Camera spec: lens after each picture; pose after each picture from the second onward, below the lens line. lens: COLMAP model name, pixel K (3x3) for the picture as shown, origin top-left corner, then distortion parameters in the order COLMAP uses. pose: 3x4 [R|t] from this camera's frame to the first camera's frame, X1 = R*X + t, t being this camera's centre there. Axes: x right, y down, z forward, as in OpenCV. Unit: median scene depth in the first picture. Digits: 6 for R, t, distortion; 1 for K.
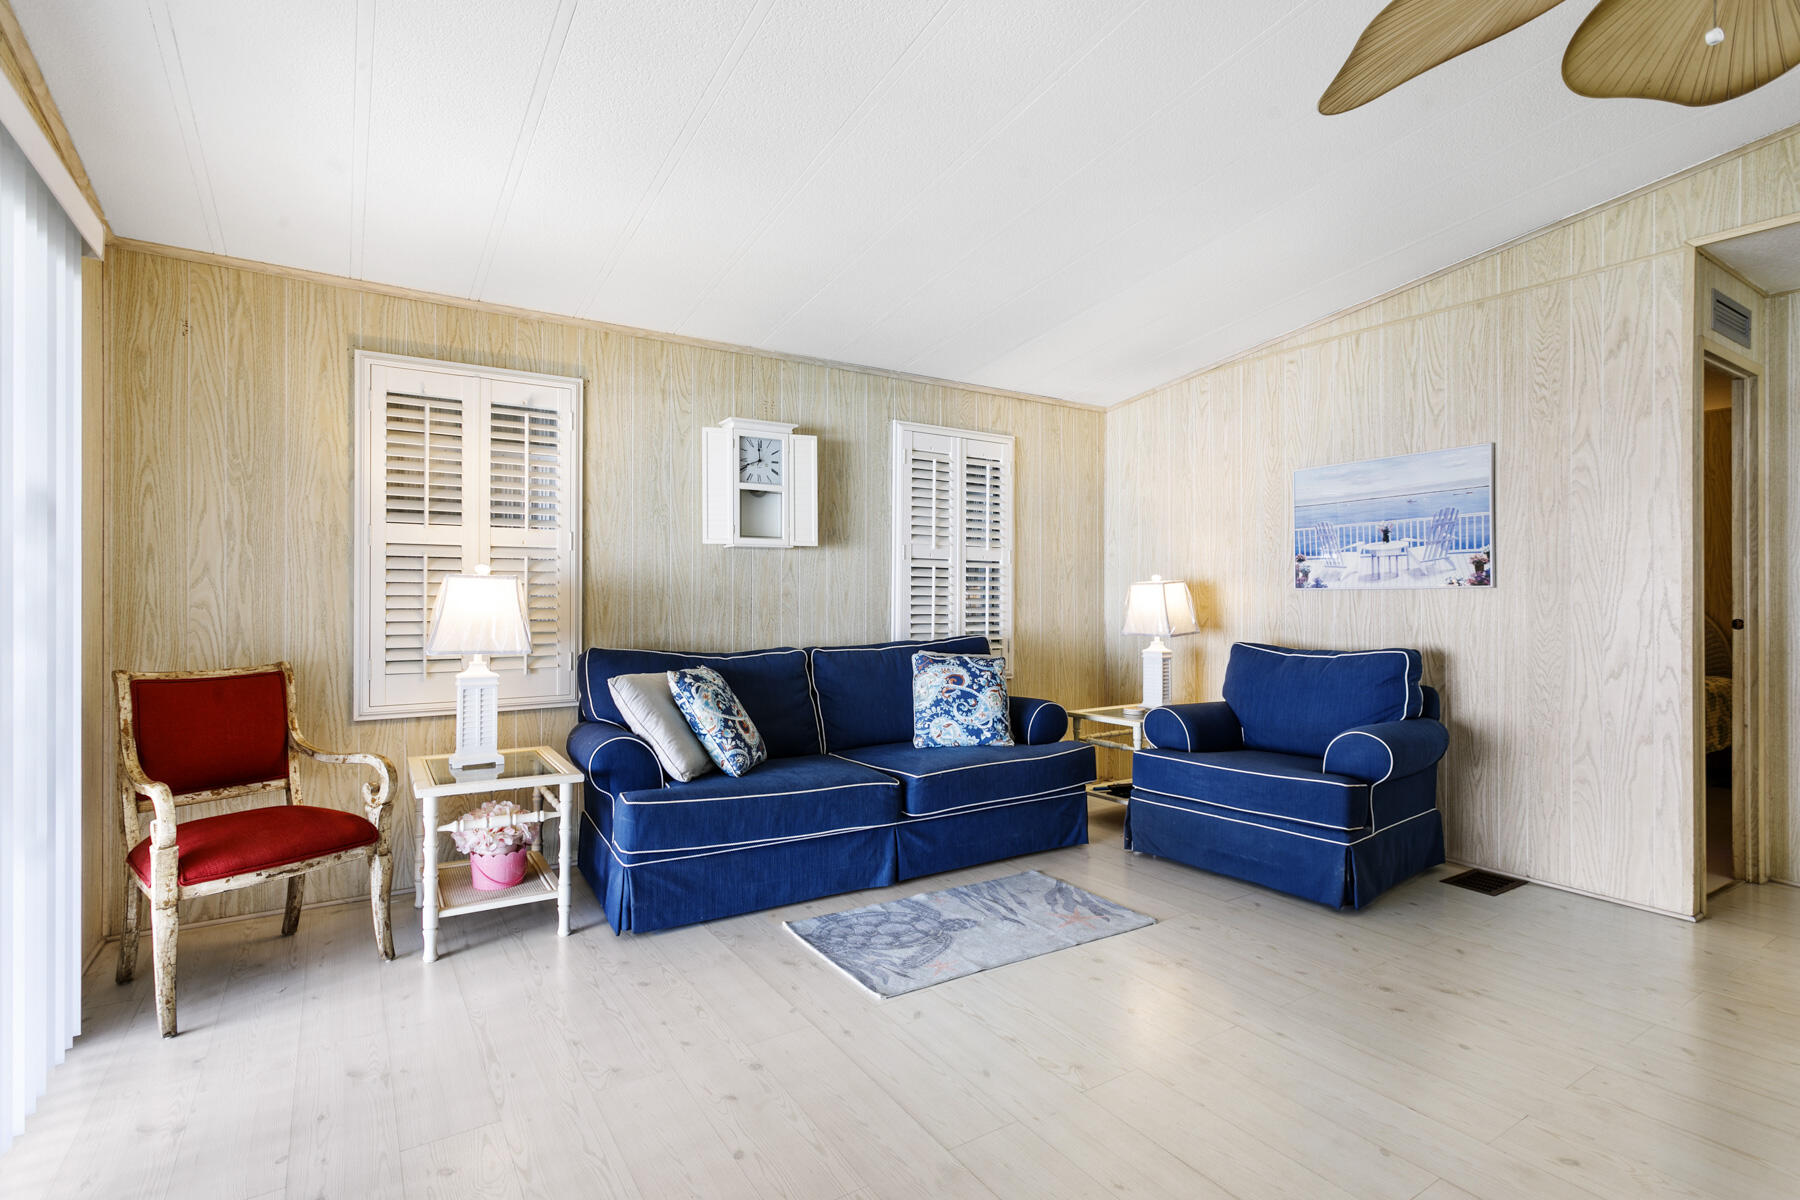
lens RADIAL K [[869.4, 0, 896.7], [0, 869.4, 593.4], [0, 0, 1]] dist [-0.000786, 0.003425]
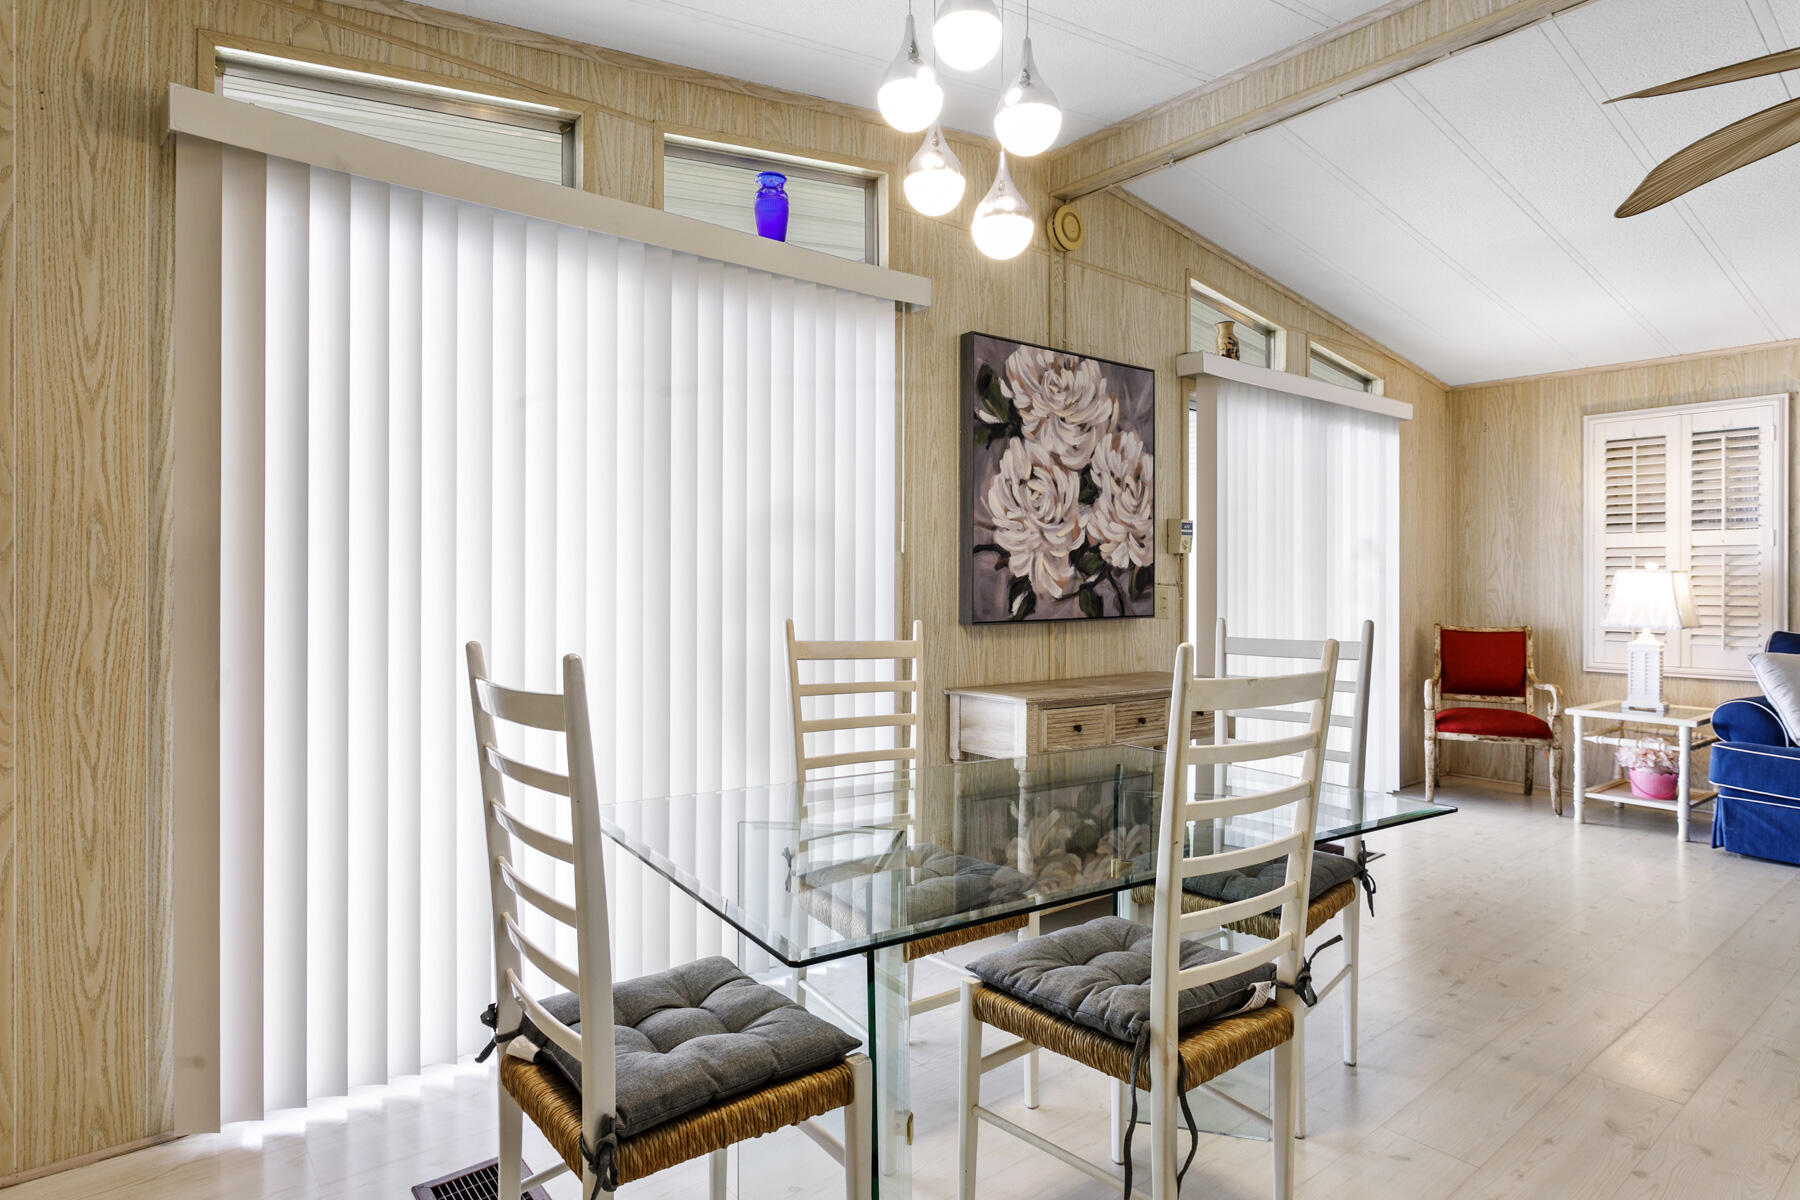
lens RADIAL K [[962.3, 0, 886.7], [0, 962.3, 577.4], [0, 0, 1]] dist [0.001201, 0.001618]
pose [[0.093874, -0.004738, -0.995573, 0.852629], [-0.001914, 0.999986, -0.004940, 0.000460], [0.995582, 0.002369, 0.093864, -0.307968]]
